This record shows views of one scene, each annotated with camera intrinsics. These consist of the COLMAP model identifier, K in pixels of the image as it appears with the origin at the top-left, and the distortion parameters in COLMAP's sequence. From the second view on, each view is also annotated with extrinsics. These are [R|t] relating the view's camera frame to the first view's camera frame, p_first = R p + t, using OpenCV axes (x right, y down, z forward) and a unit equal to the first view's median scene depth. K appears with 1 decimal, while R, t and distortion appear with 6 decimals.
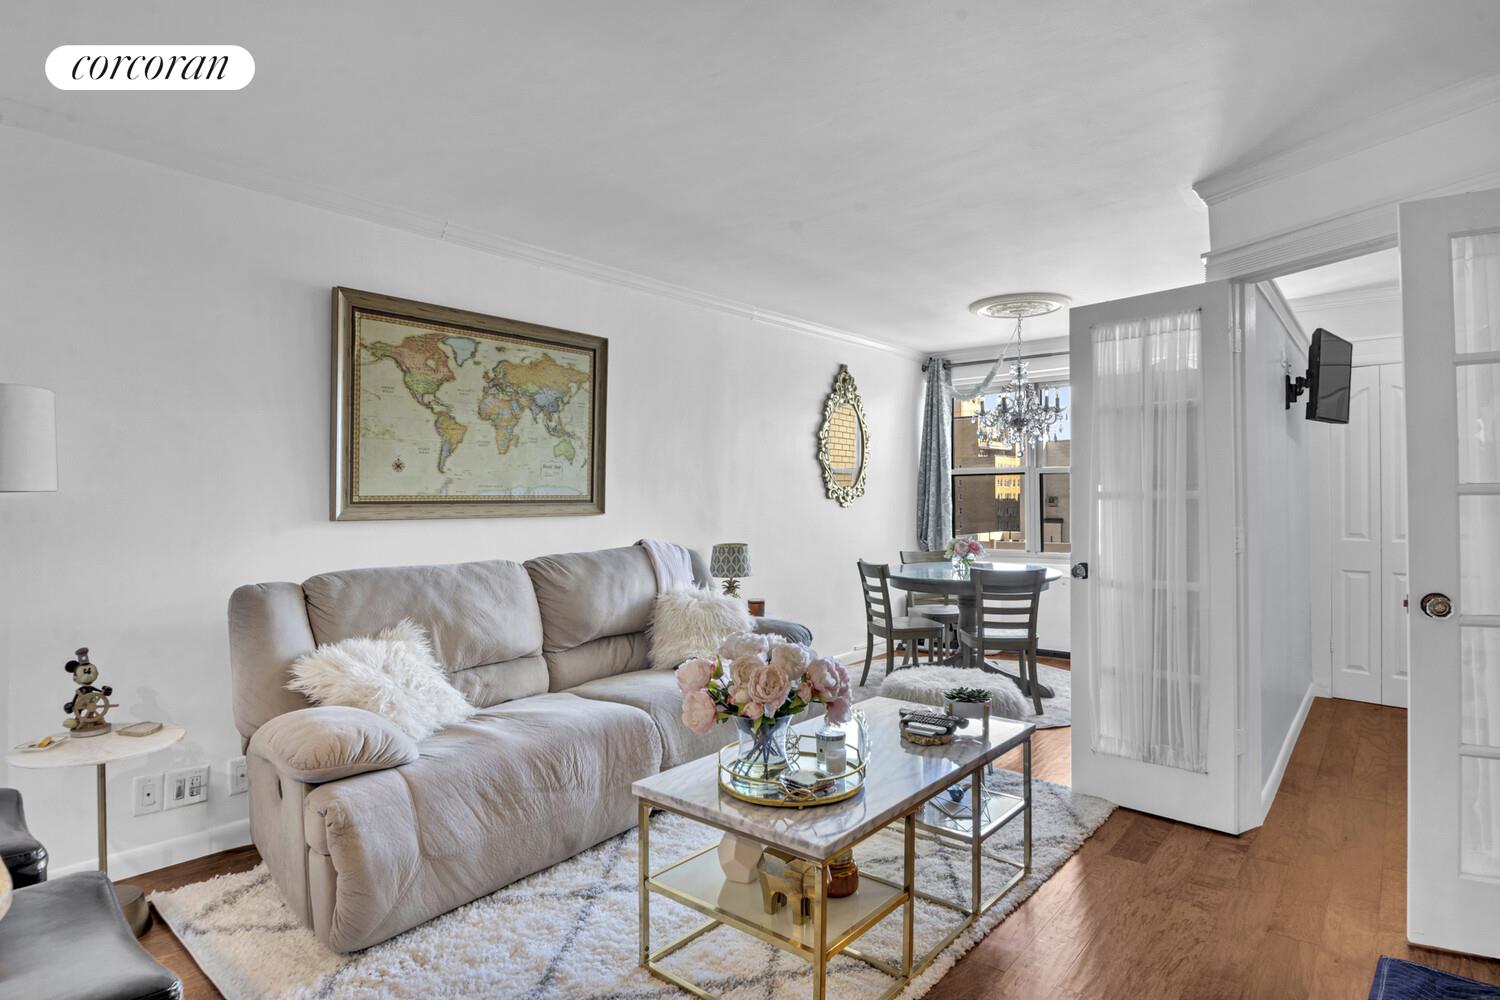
lens RADIAL K [[800.9, 0, 765.6], [0, 800.9, 493.8], [0, 0, 1]] dist [-0.003492, -0.013074]
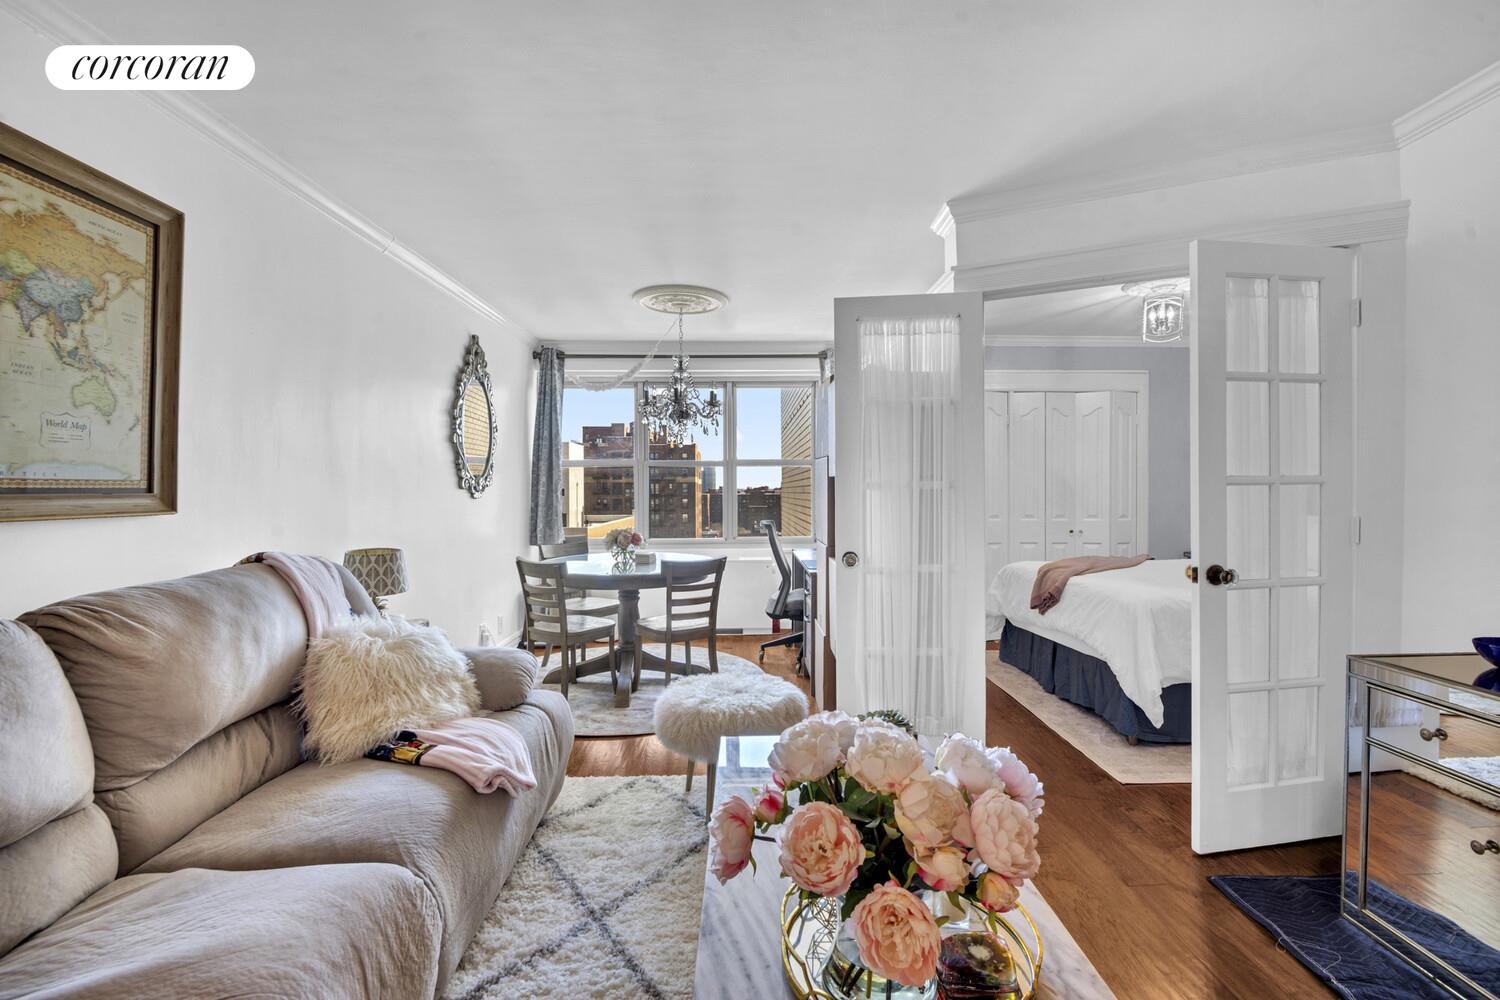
lens RADIAL K [[657.9, 0, 758.4], [0, 657.9, 496.3], [0, 0, 1]] dist [-0.001818, -0.006936]
pose [[0.763972, -0.003974, 0.645237, -0.204017], [-0.005151, 0.999912, 0.012257, 0.006019], [-0.645228, -0.012687, 0.763884, 0.396901]]
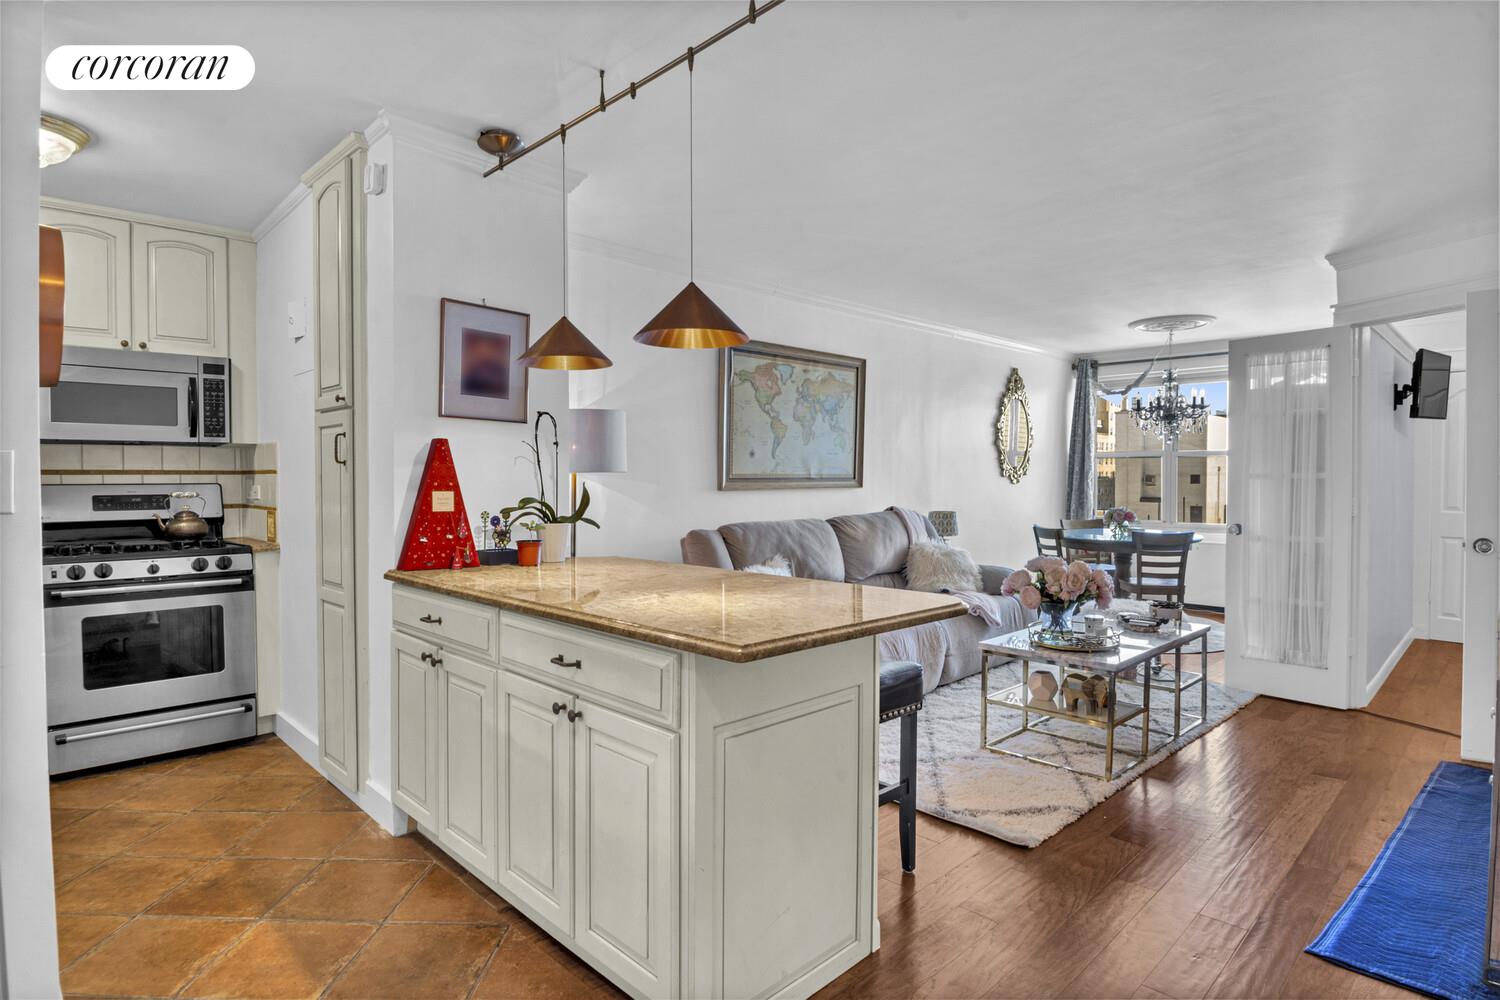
lens RADIAL K [[800.9, 0, 765.6], [0, 800.9, 493.8], [0, 0, 1]] dist [-0.003492, -0.013074]
pose [[0.995252, 0.006064, -0.097140, -0.257768], [-0.003278, 0.999579, 0.028817, -0.003407], [0.097273, -0.028362, 0.994853, -0.421751]]
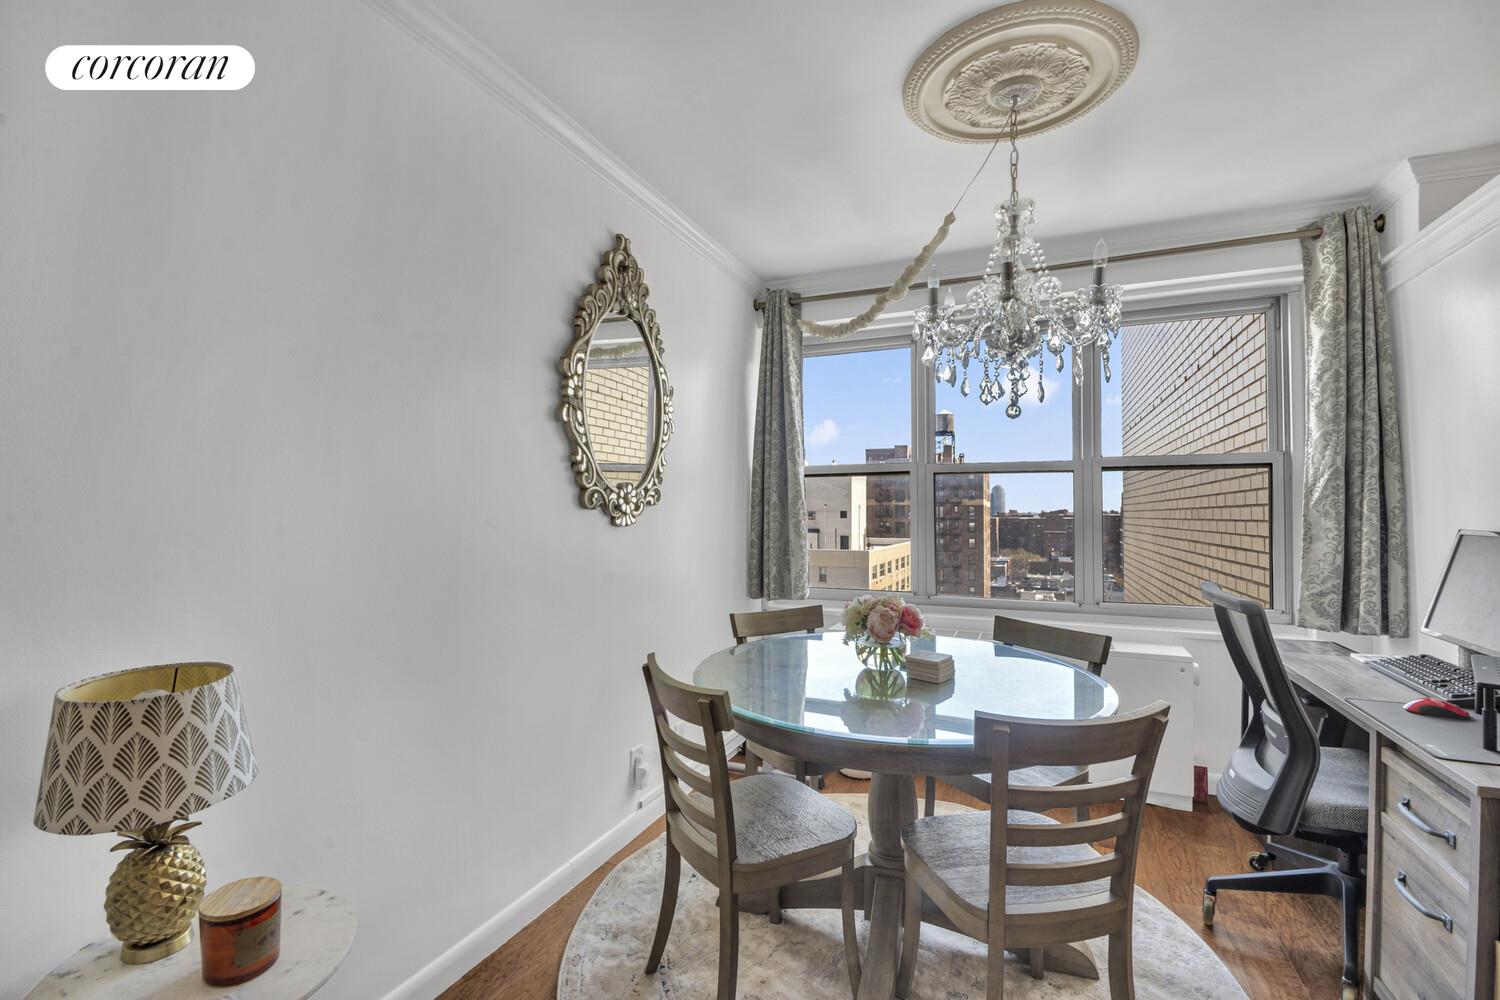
lens RADIAL K [[657.9, 0, 758.4], [0, 657.9, 496.3], [0, 0, 1]] dist [-0.001818, -0.006936]
pose [[0.961802, 0.014528, 0.273360, 0.110173], [-0.009657, 0.999770, -0.019154, 0.008154], [-0.273576, 0.015782, 0.961721, 0.932820]]
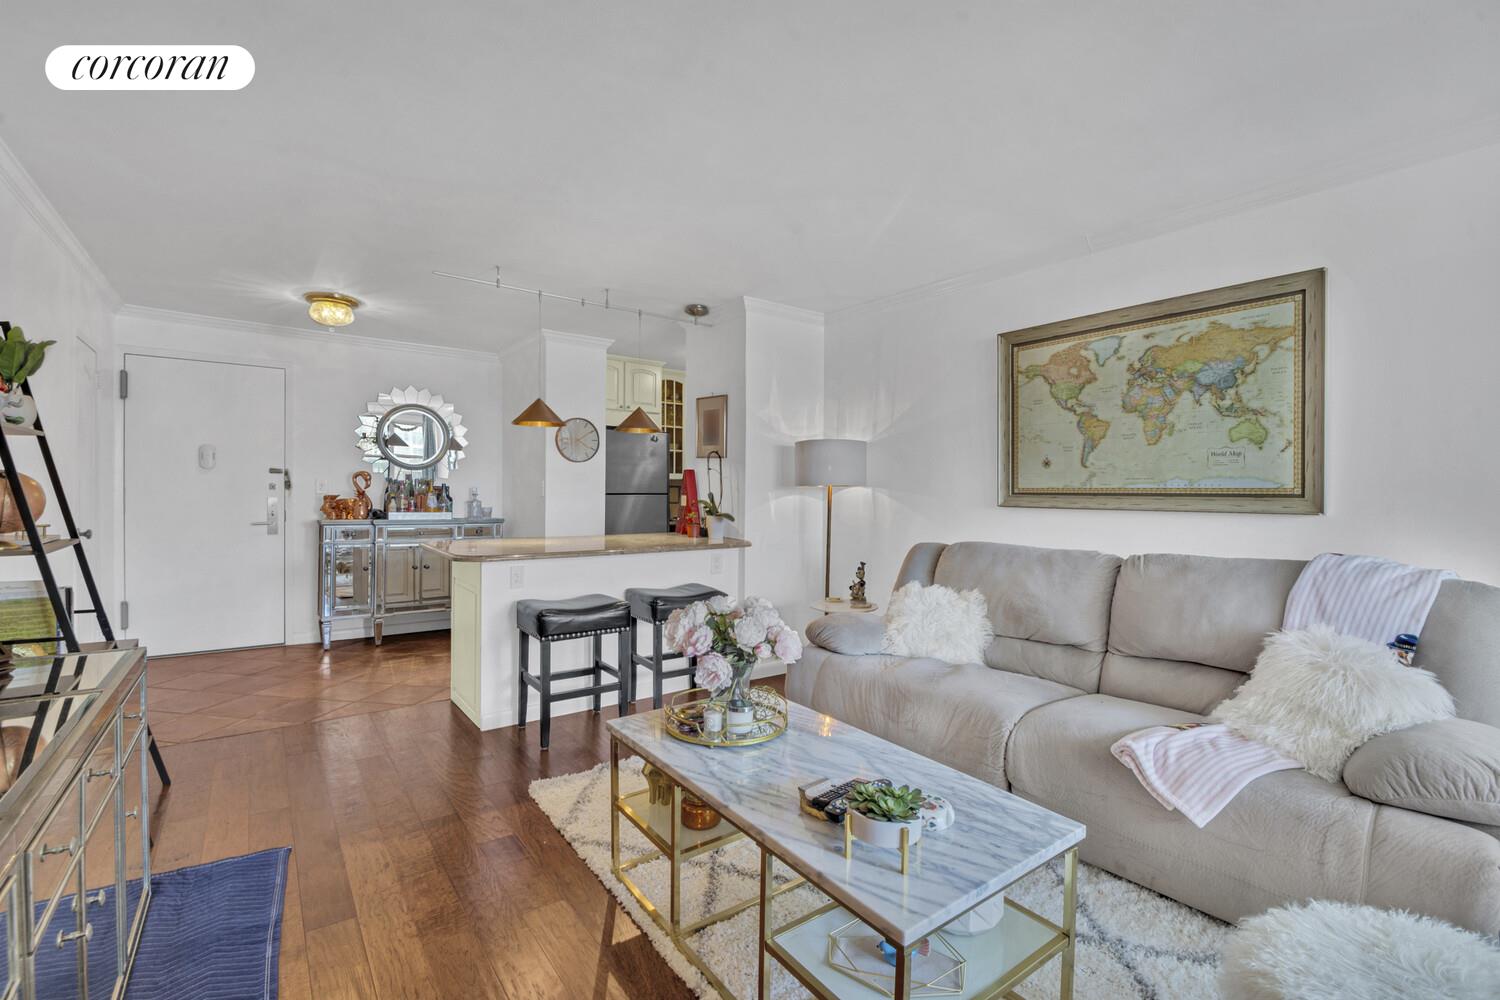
lens RADIAL K [[647.4, 0, 739.8], [0, 647.4, 495.8], [0, 0, 1]] dist [-0.000110, -0.000015]
pose [[-0.249992, 0.011098, -0.968184, 0.538779], [-0.000455, 0.999933, 0.011579, 0.002676], [0.968248, 0.003335, -0.249970, 0.706761]]
